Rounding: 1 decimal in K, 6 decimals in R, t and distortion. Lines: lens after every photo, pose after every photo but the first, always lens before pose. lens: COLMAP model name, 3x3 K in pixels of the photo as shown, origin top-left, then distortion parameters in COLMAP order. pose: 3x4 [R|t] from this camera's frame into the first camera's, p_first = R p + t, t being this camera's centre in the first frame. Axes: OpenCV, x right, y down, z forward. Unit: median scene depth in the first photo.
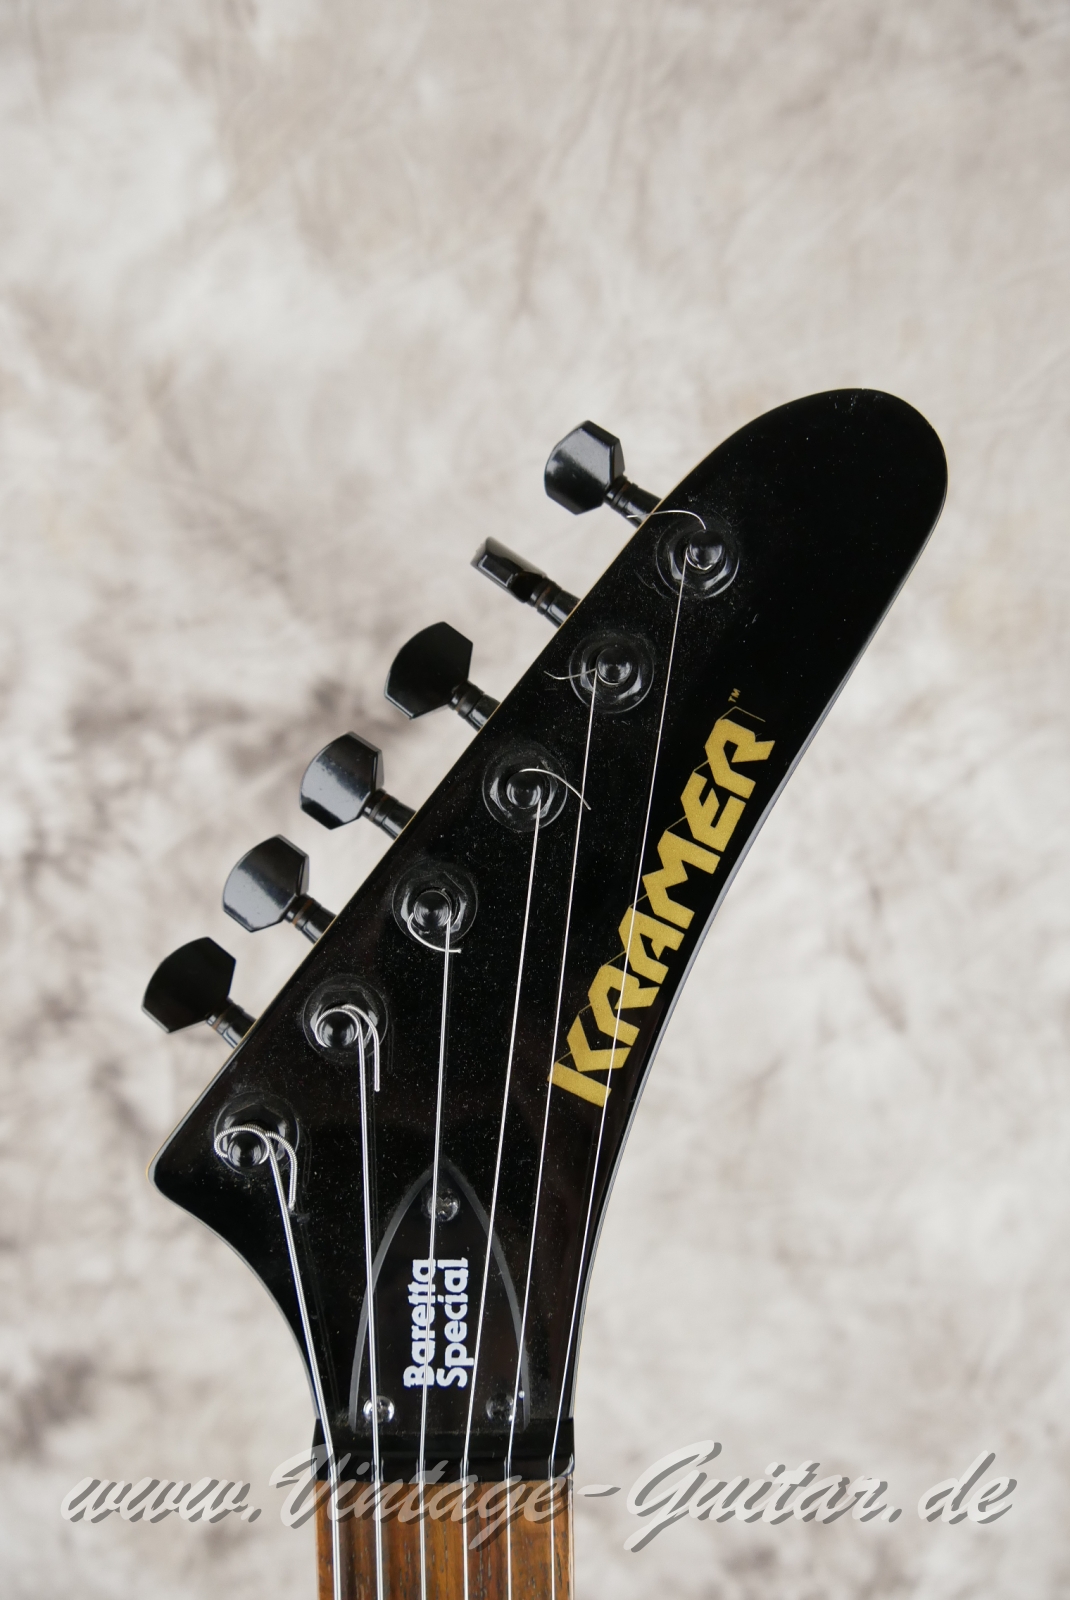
lens RADIAL K [[1318.2, 0, 532.8], [0, 1318.2, 784.2], [0, 0, 1]] dist [-0.083444, 0.040539]
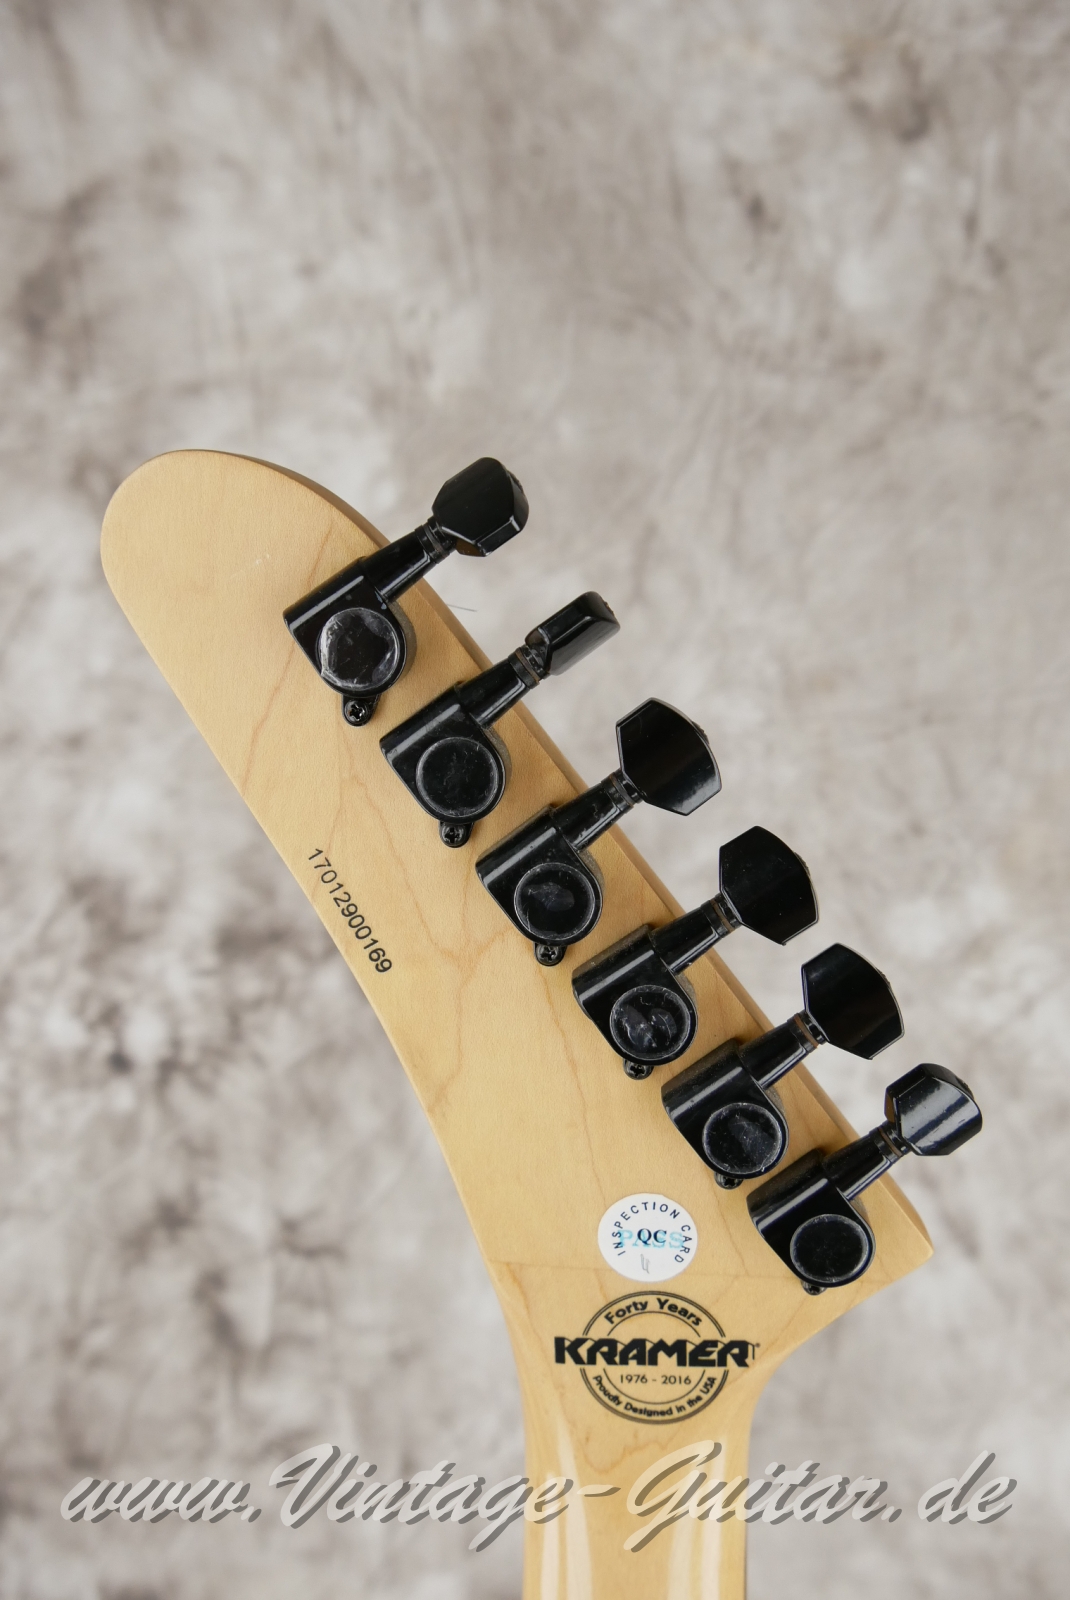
lens RADIAL K [[1318.2, 0, 531.2], [0, 1318.2, 771.8], [0, 0, 1]] dist [-0.083444, 0.040539]
pose [[0.999271, 0.029594, -0.024103, -0.062729], [-0.034907, 0.963997, -0.263612, 0.100420], [0.015434, 0.264262, 0.964328, -0.117643]]
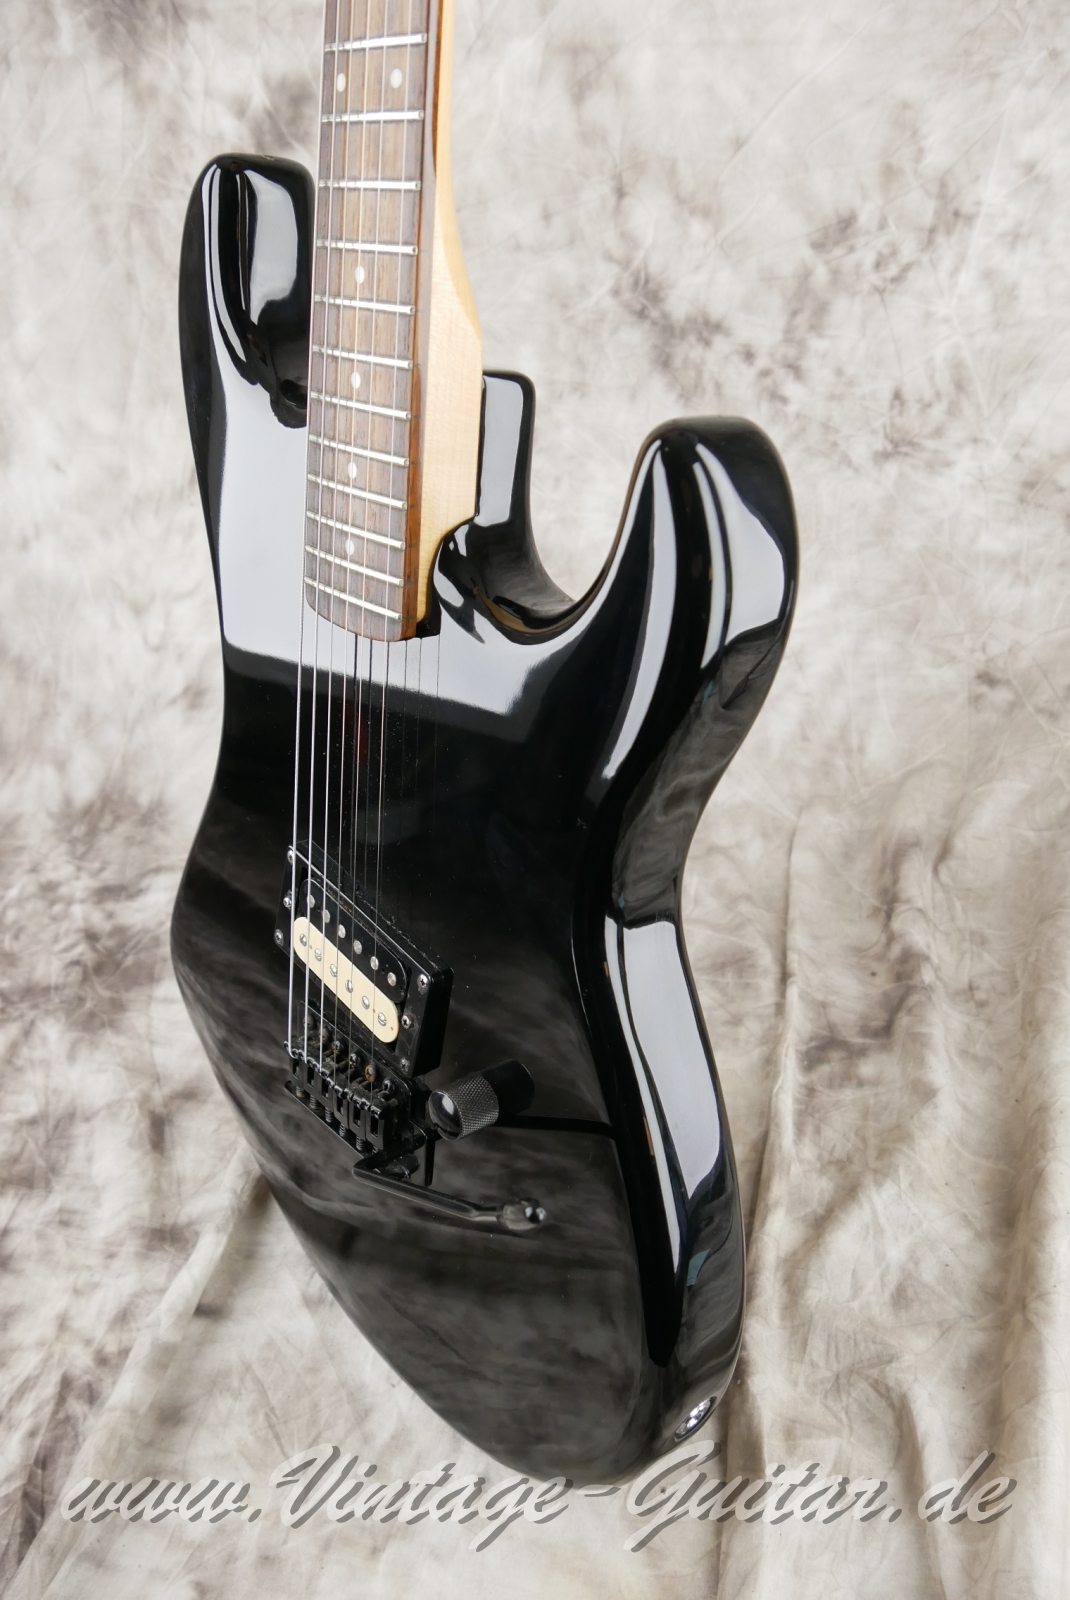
lens RADIAL K [[1318.2, 0, 536.1], [0, 1318.2, 806.2], [0, 0, 1]] dist [-0.083444, 0.040539]
pose [[0.986807, 0.022170, -0.160376, 0.118475], [0.001506, 0.989281, 0.146019, 1.141402], [0.161894, -0.144334, 0.976196, -0.367227]]
